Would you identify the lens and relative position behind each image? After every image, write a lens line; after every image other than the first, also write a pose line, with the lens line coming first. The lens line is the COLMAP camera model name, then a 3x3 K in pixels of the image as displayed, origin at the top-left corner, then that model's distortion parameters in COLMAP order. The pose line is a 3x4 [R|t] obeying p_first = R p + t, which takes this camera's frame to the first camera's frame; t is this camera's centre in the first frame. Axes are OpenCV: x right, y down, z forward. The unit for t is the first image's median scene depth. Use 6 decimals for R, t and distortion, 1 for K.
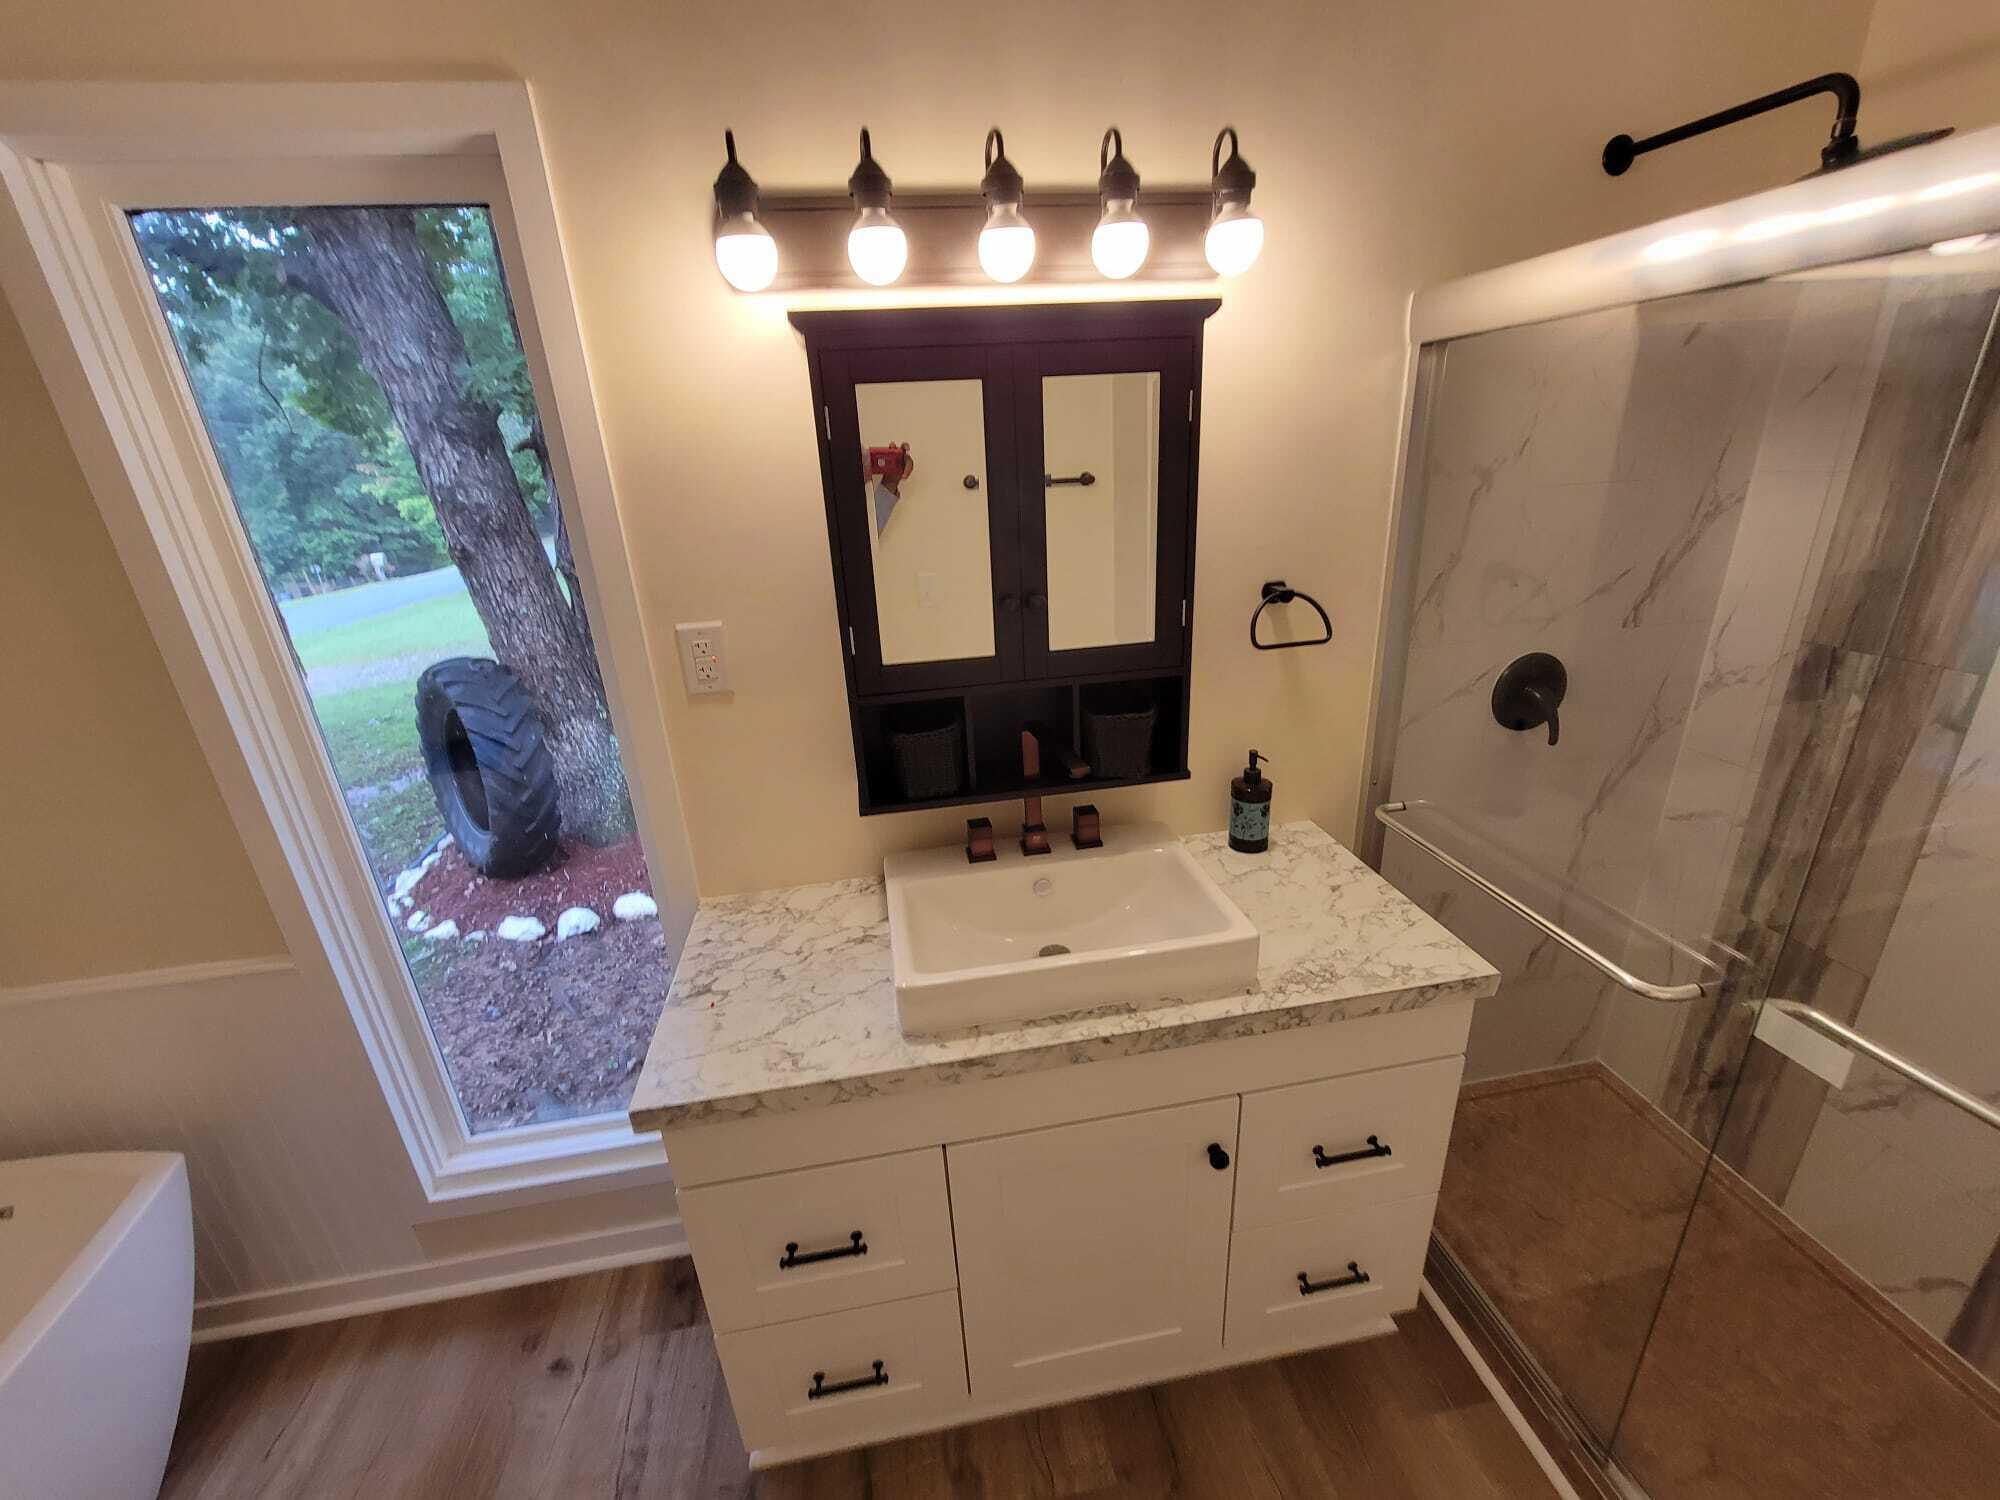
lens RADIAL K [[809.6, 0, 996.1], [0, 809.6, 766.6], [0, 0, 1]] dist [-0.001909, -0.000062]
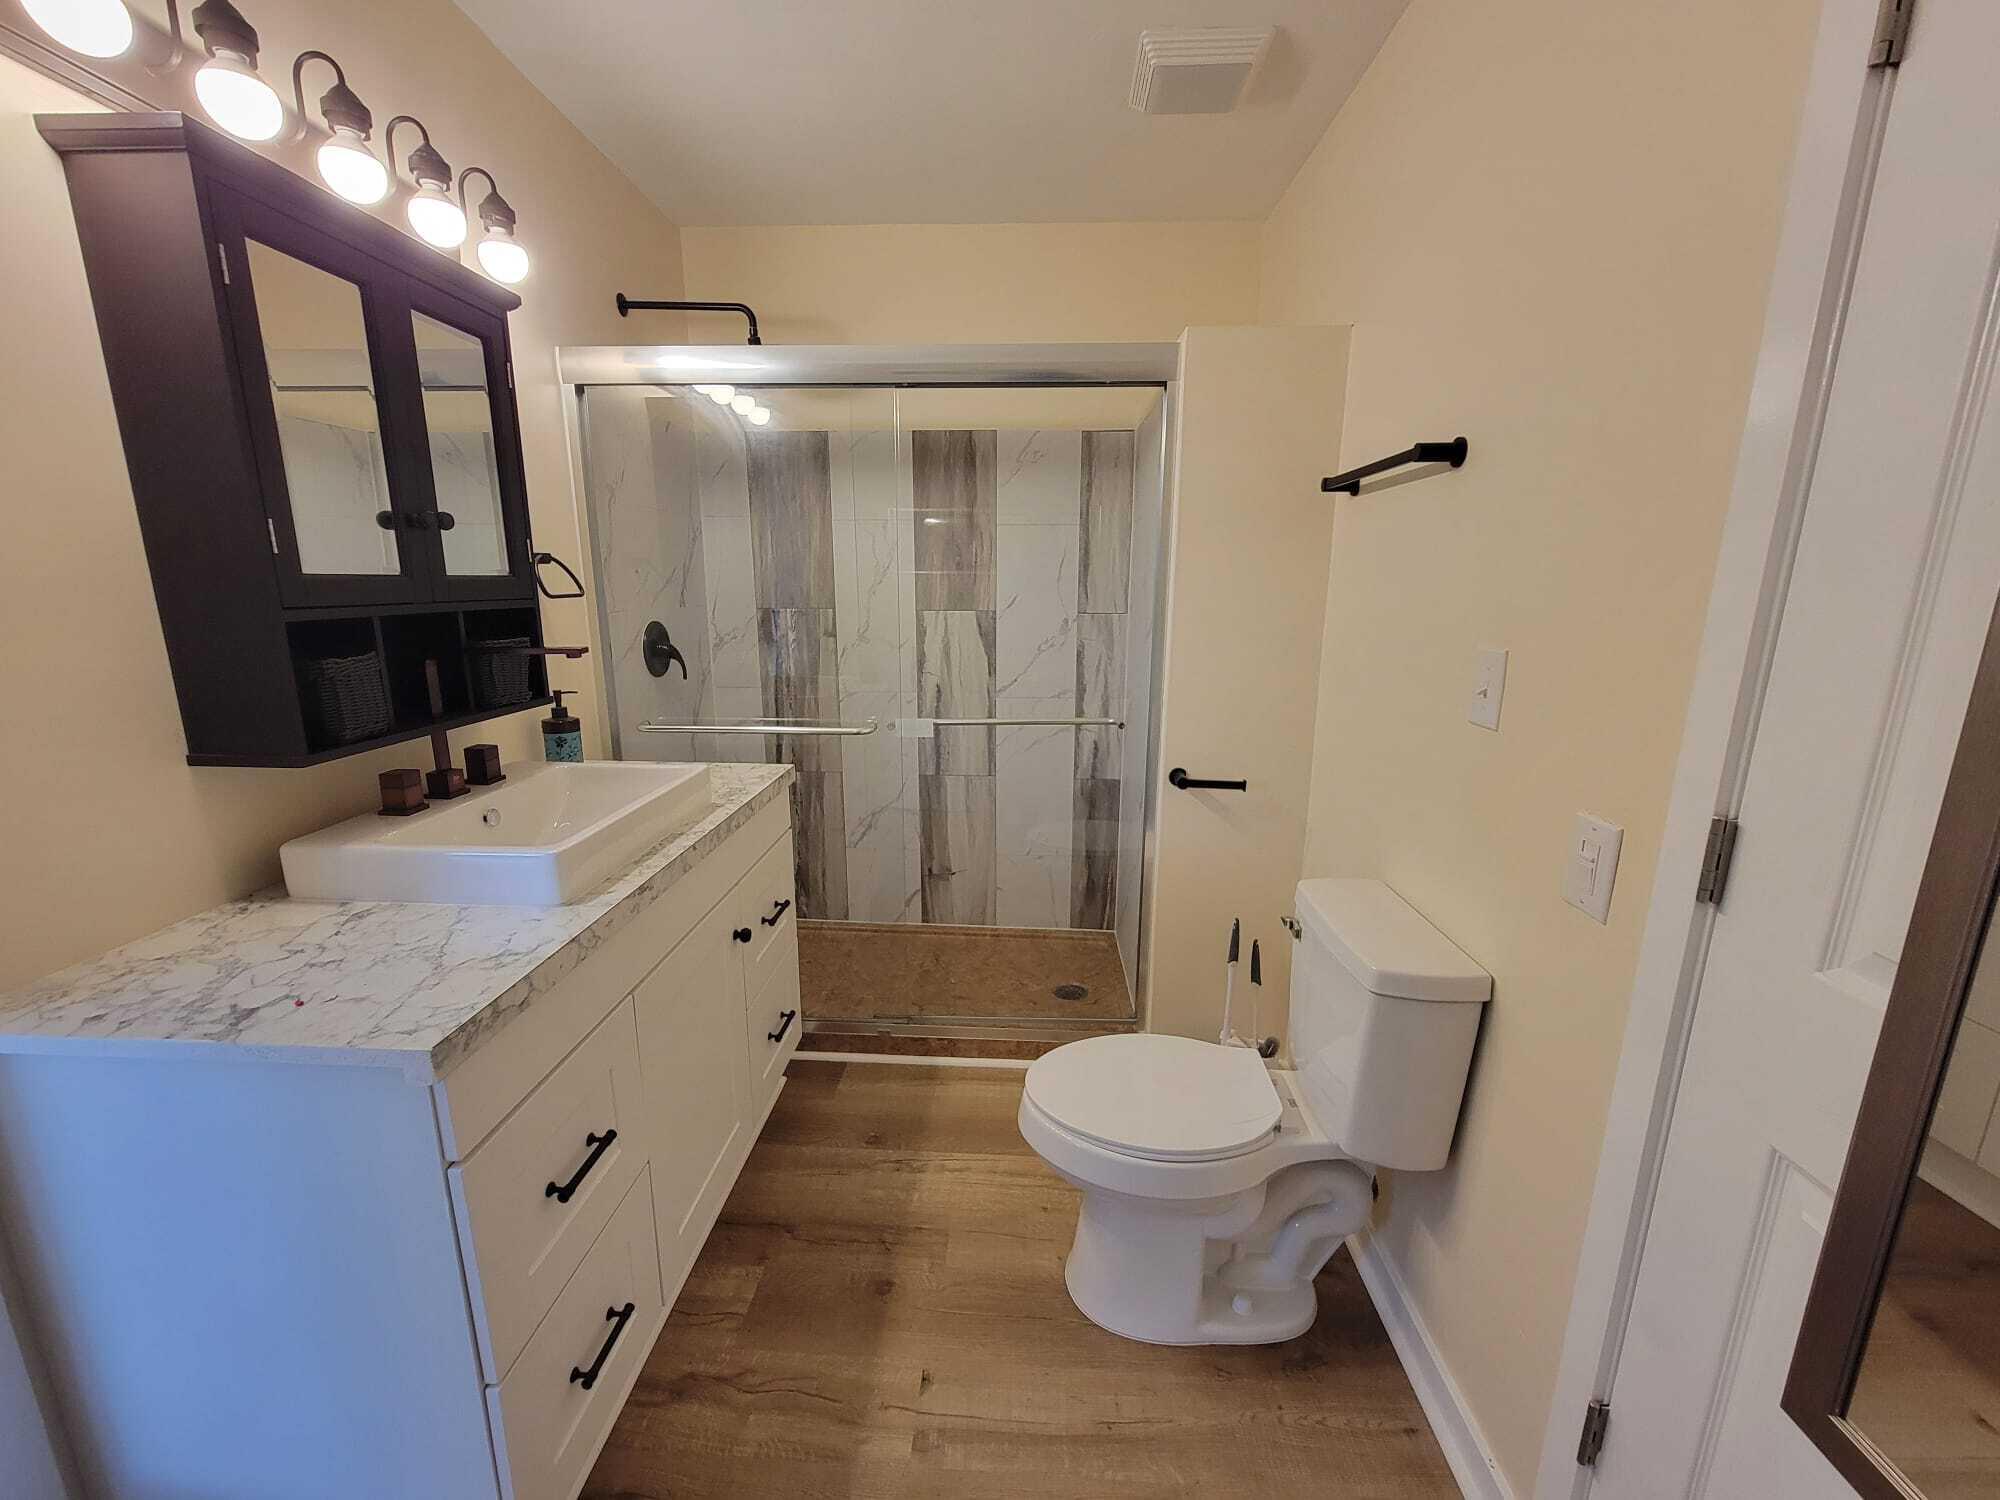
lens RADIAL K [[809.6, 0, 996.1], [0, 809.6, 766.6], [0, 0, 1]] dist [-0.001909, -0.000062]
pose [[0.211725, -0.170256, 0.962385, -0.804710], [0.338912, 0.936397, 0.091098, 0.224646], [-0.916685, 0.306876, 0.255960, 0.179037]]
